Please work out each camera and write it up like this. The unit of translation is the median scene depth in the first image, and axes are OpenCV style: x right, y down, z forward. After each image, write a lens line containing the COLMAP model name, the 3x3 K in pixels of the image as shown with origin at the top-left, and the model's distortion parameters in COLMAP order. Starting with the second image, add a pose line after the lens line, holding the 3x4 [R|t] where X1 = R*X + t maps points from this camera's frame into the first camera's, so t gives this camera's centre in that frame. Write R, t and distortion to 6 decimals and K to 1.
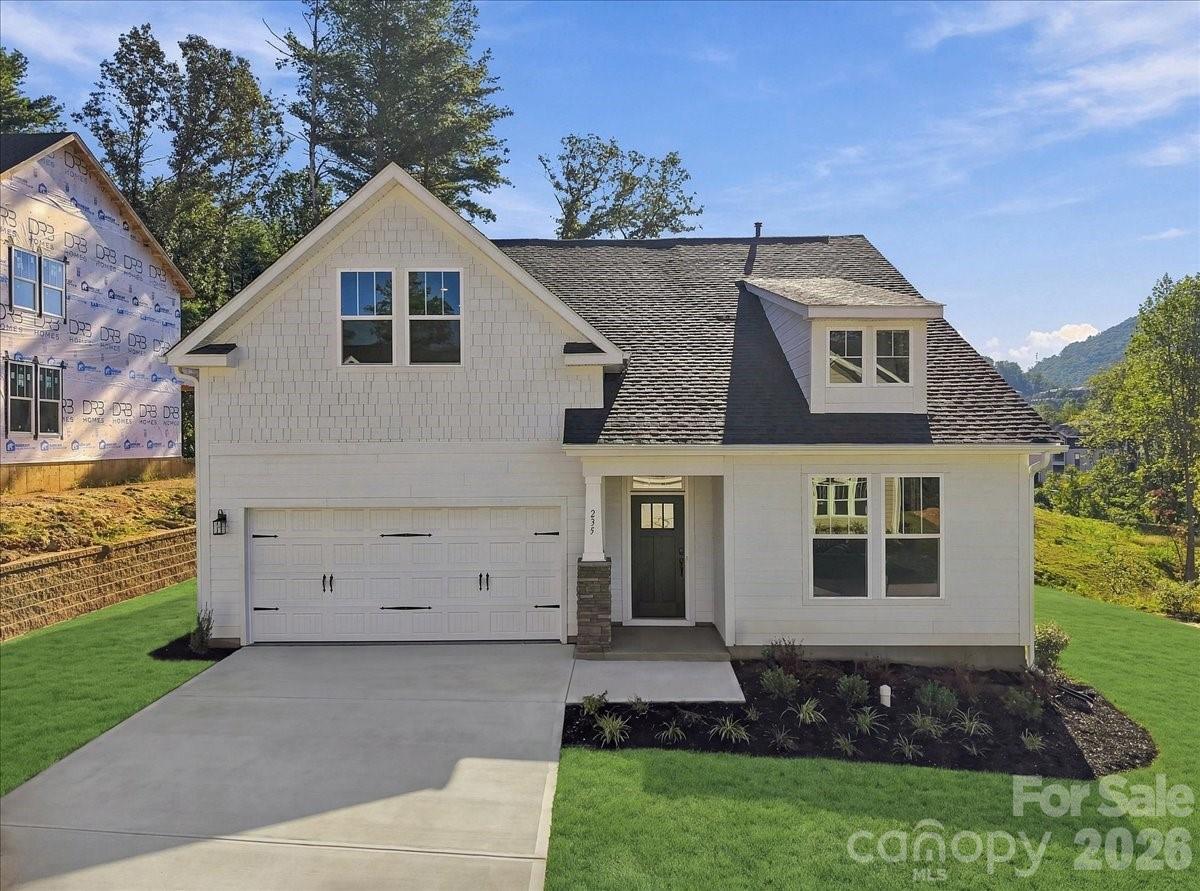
lens RADIAL K [[810.6, 0, 601.7], [0, 810.6, 445.9], [0, 0, 1]] dist [0.025402, -0.020394]
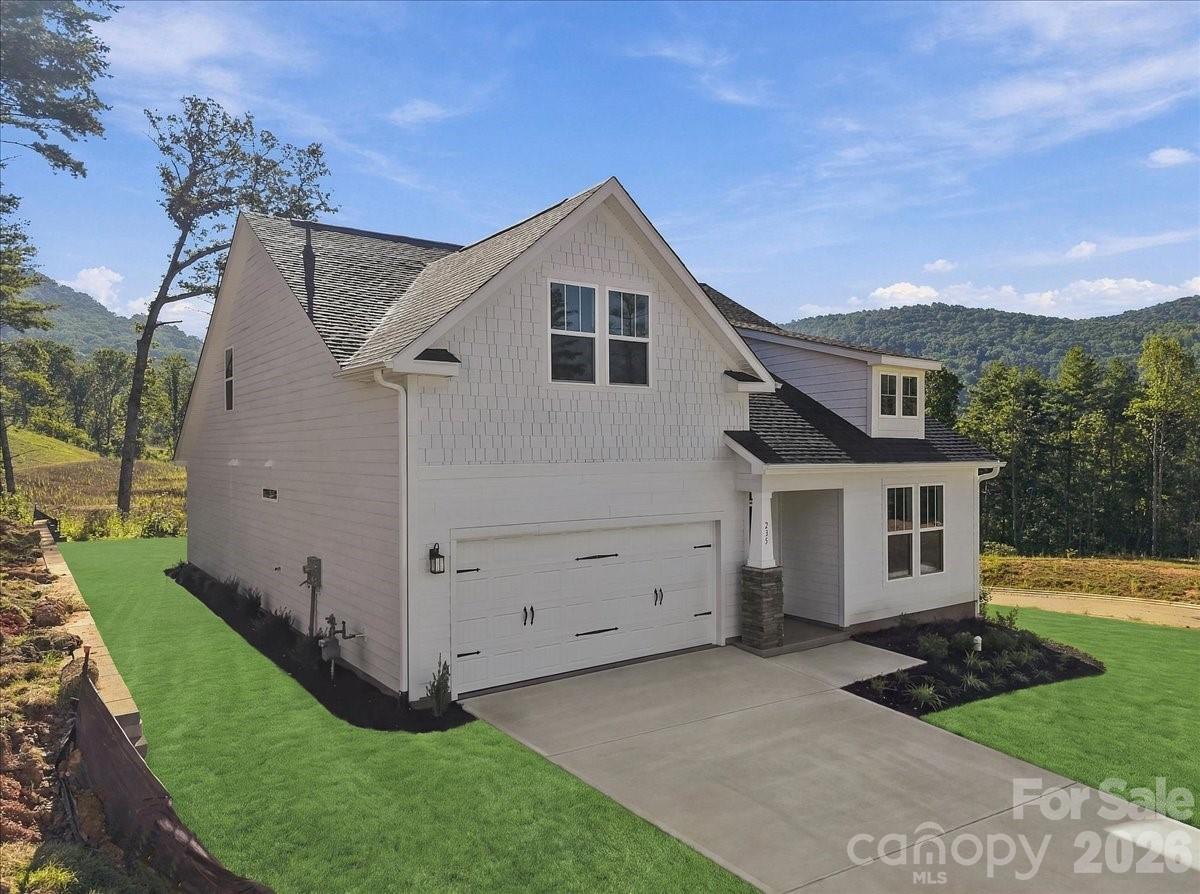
lens RADIAL K [[810.6, 0, 599.5], [0, 810.6, 447.4], [0, 0, 1]] dist [0.025402, -0.020394]
pose [[0.811120, 0.003227, 0.584871, -0.822700], [0.000735, 0.999978, -0.006536, -0.016926], [-0.584880, 0.005732, 0.811100, 0.207603]]
